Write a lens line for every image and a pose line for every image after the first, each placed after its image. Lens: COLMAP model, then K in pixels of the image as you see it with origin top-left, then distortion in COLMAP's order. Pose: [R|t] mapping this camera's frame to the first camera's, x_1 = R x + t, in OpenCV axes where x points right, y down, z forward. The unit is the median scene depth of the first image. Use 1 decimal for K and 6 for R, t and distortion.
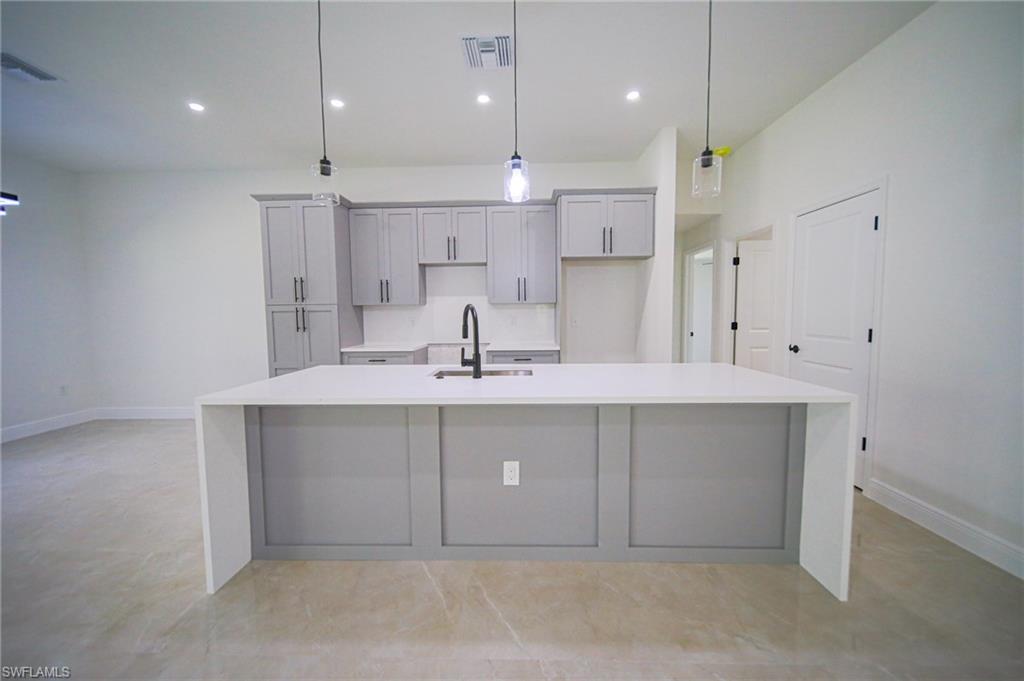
lens RADIAL K [[390.8, 0, 512.0], [0, 390.8, 340.5], [0, 0, 1]] dist [-0.002526, -0.000203]
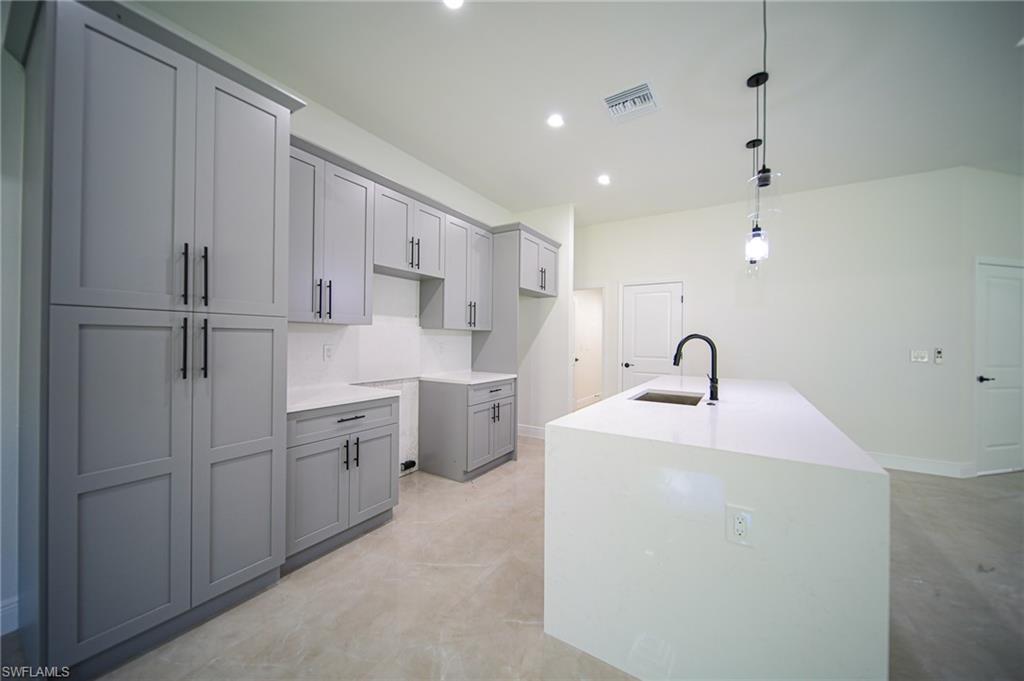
lens RADIAL K [[361.5, 0, 522.4], [0, 361.5, 342.0], [0, 0, 1]] dist [0.001038, 0.000041]
pose [[0.500014, 0.011475, 0.865941, -0.701925], [0.043520, 0.998316, -0.038359, -0.030871], [-0.864923, 0.056865, 0.498673, 0.516799]]
